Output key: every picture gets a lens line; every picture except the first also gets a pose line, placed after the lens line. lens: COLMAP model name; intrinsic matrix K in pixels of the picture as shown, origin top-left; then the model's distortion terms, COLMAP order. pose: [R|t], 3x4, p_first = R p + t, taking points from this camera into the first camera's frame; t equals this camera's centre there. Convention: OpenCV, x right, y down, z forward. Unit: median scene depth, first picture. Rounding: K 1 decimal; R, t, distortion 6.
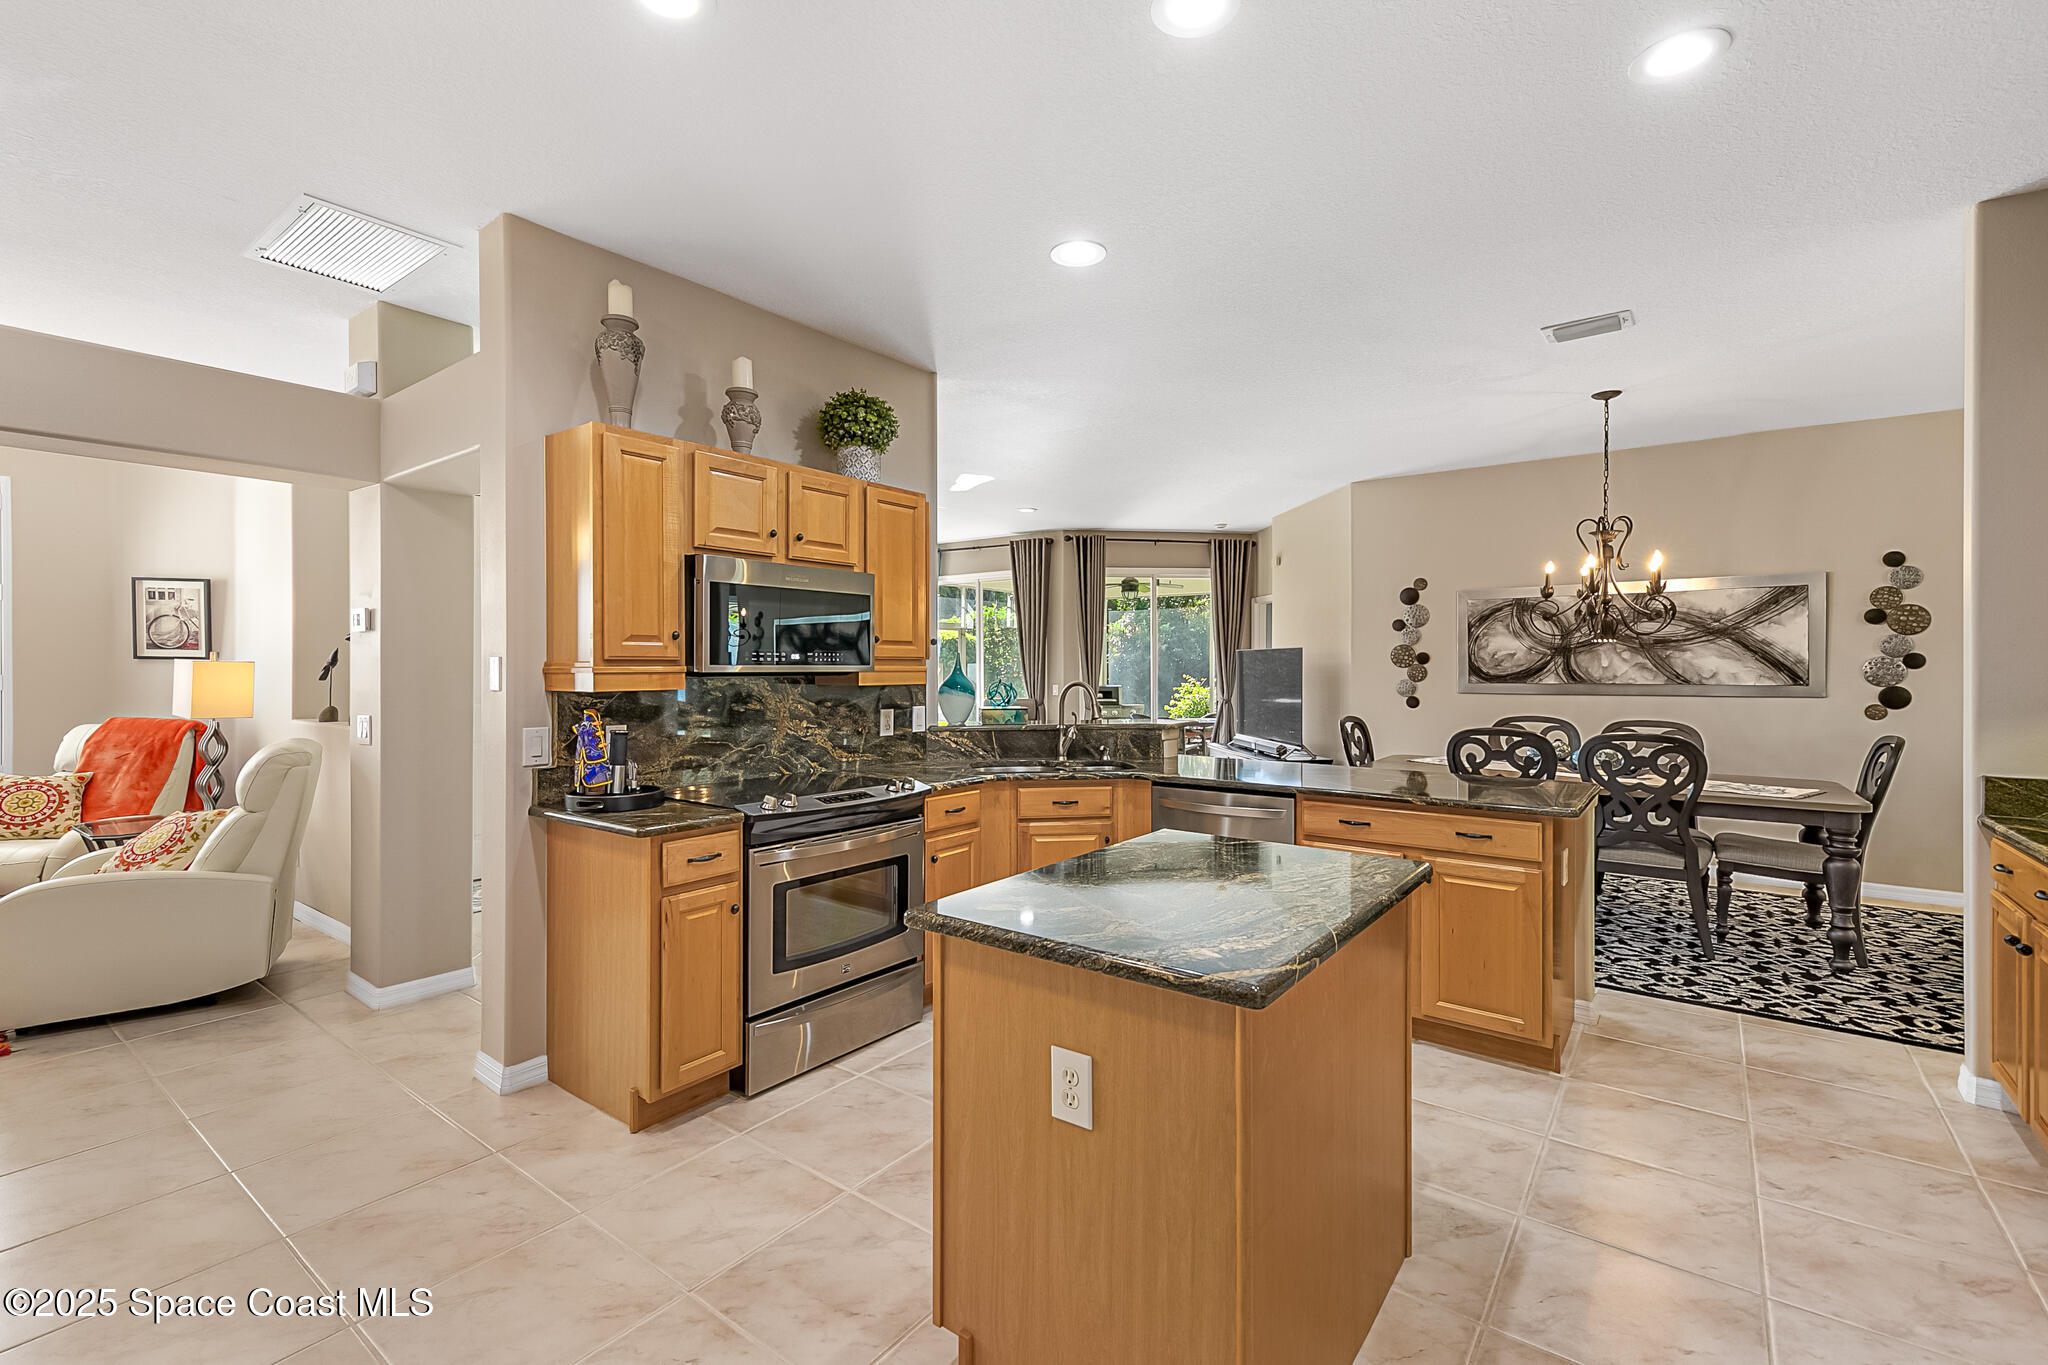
lens RADIAL K [[889.1, 0, 1009.8], [0, 889.1, 664.8], [0, 0, 1]] dist [0.004689, 0.001709]
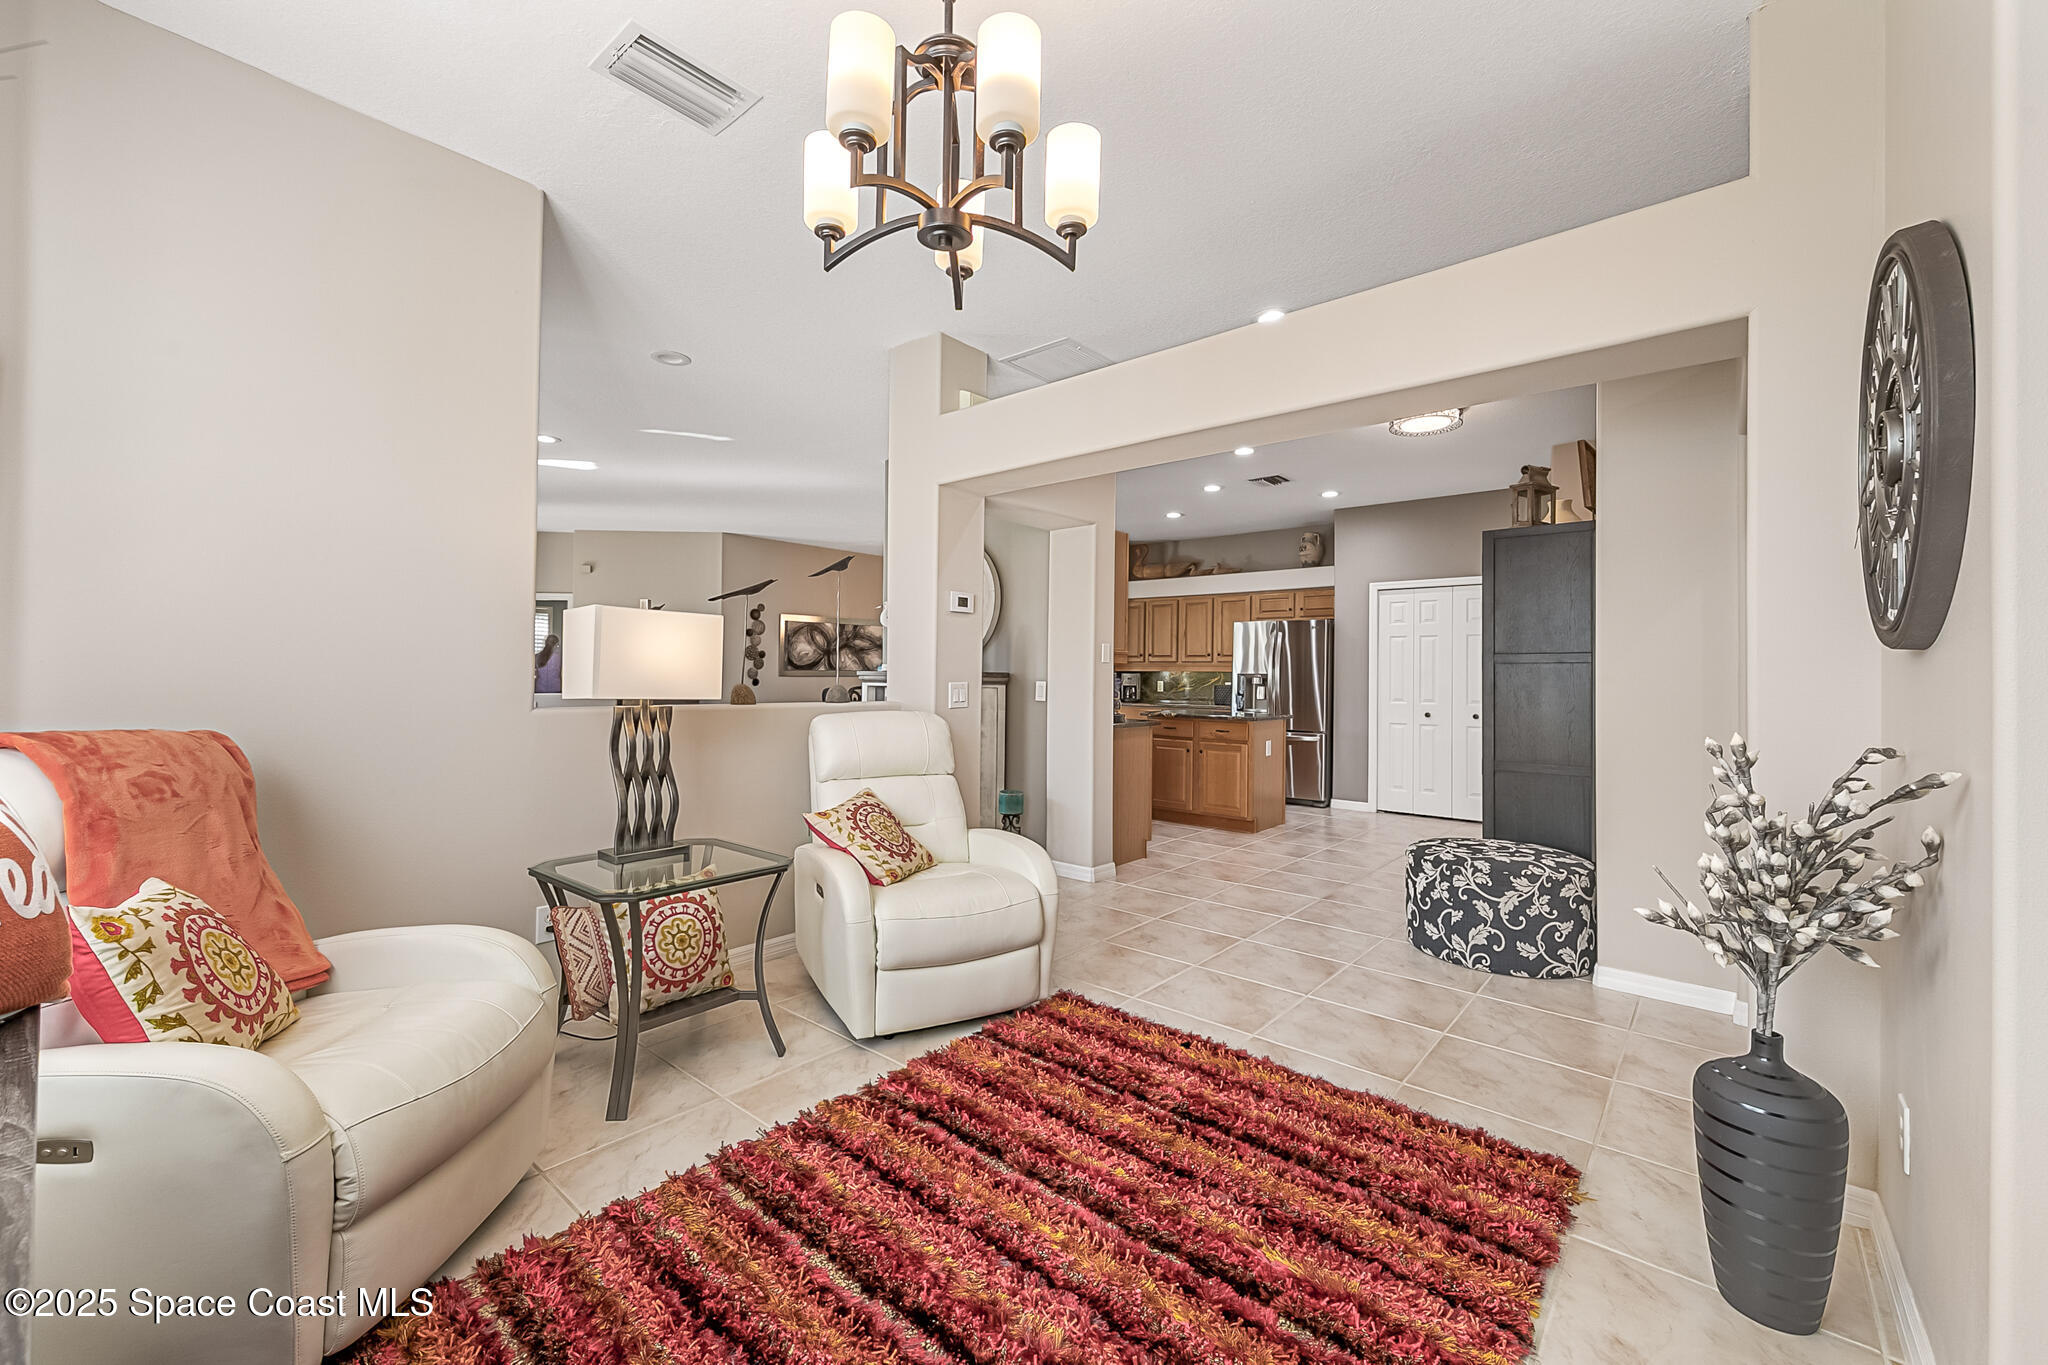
lens RADIAL K [[850.4, 0, 1012.5], [0, 850.4, 669.4], [0, 0, 1]] dist [0.000214, 0.000455]
pose [[0.039196, 0.009944, 0.999182, -1.334200], [-0.012398, 0.999878, -0.009465, 0.036479], [-0.999155, -0.012017, 0.039315, 0.643986]]
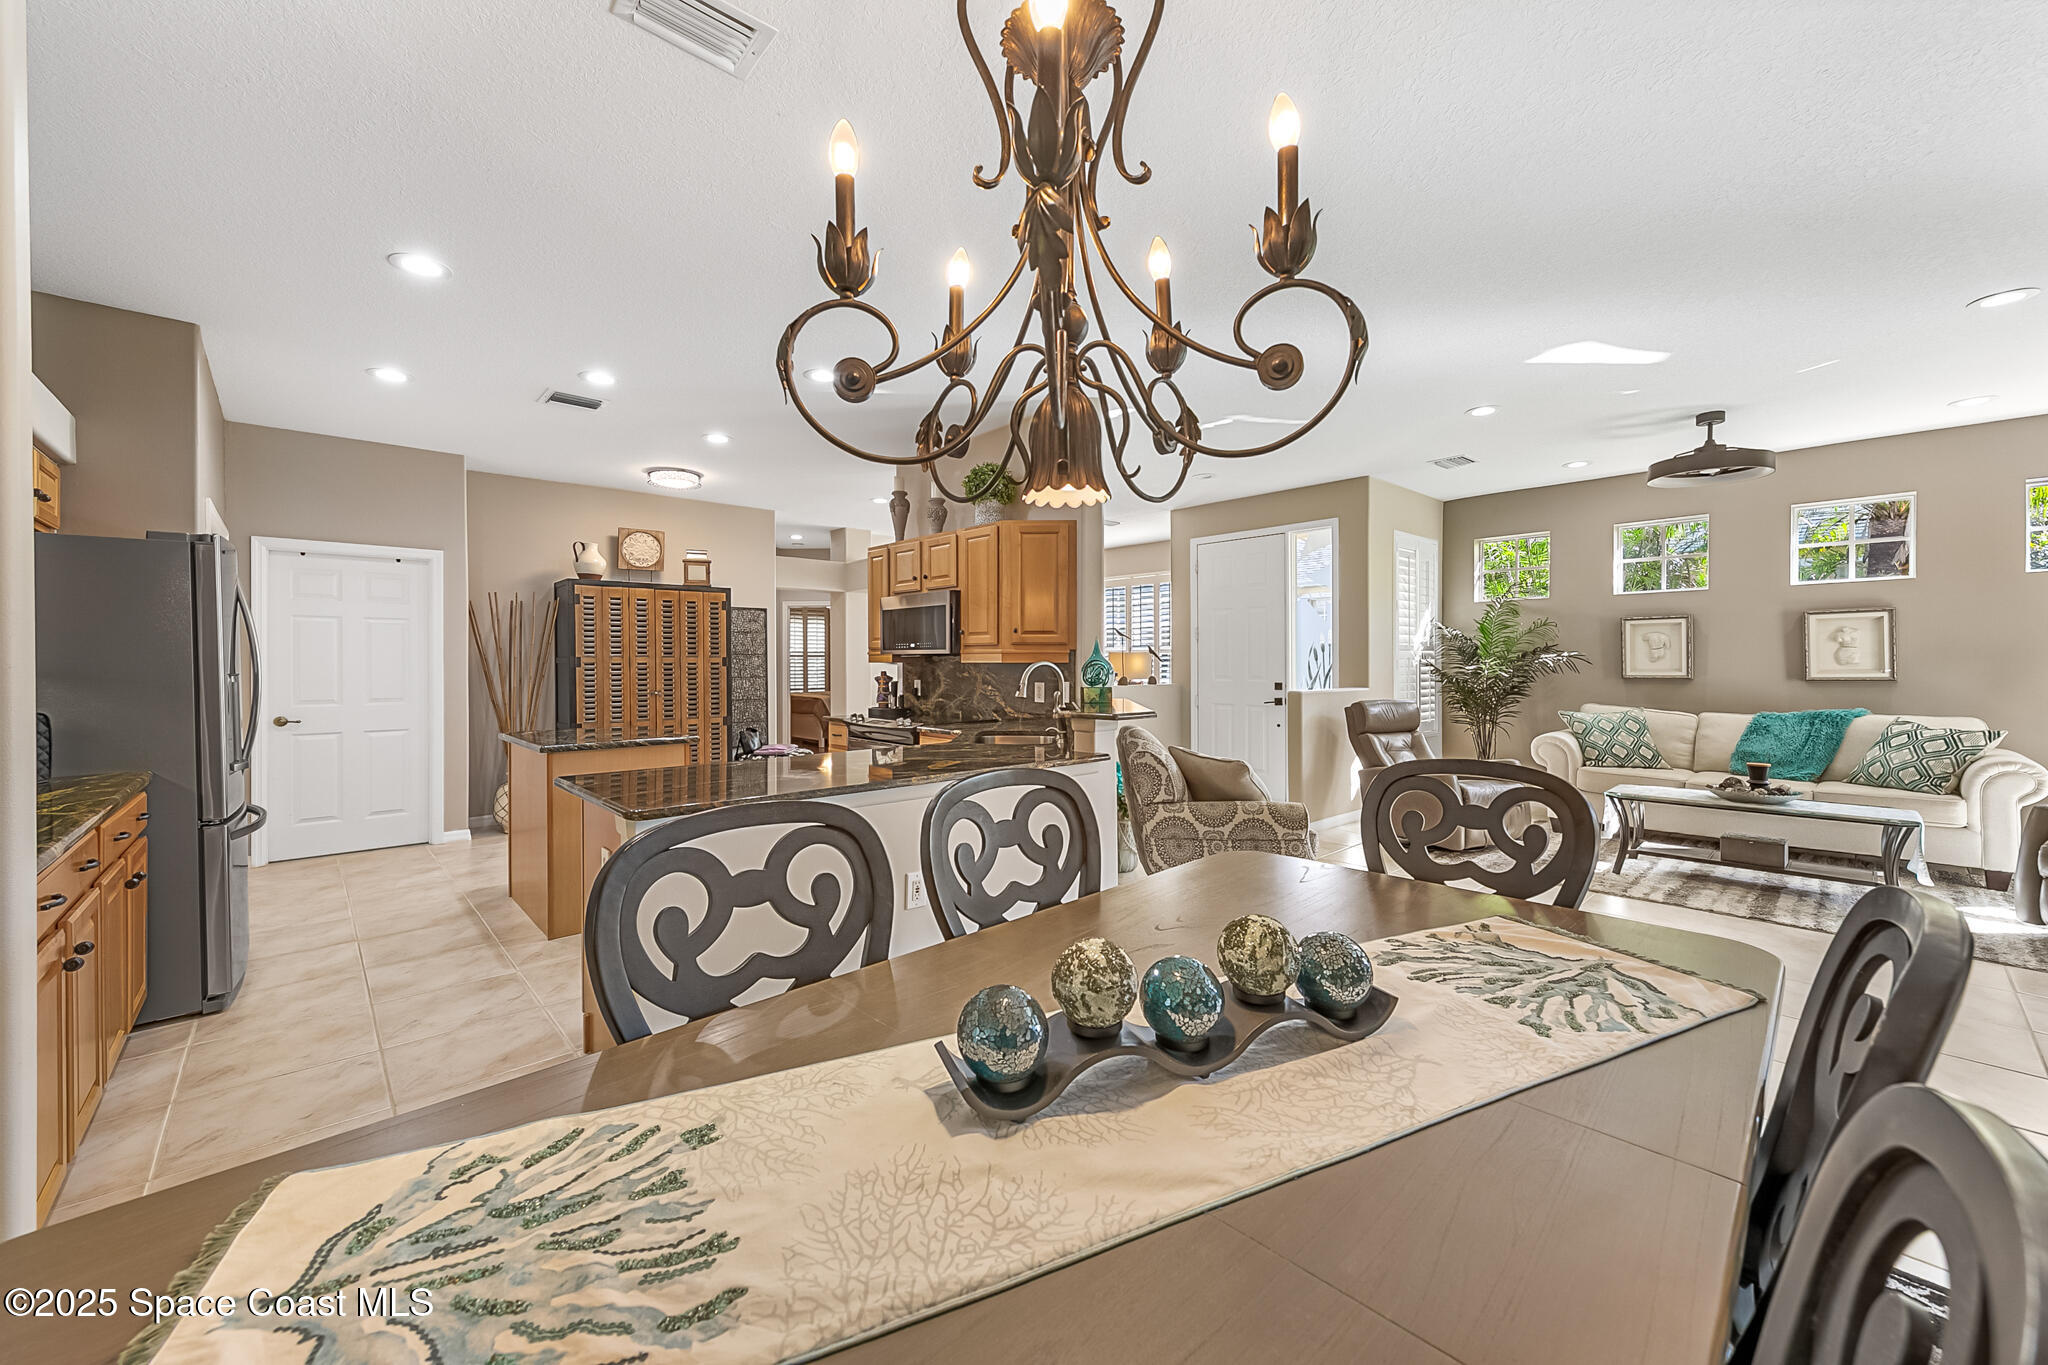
lens RADIAL K [[770.8, 0, 1036.0], [0, 770.8, 665.7], [0, 0, 1]] dist [0.009819, -0.001005]
pose [[-0.149905, 0.004747, -0.988689, 0.797464], [0.002758, 0.999987, 0.004383, 0.016214], [0.988697, -0.002070, -0.149916, 0.933829]]
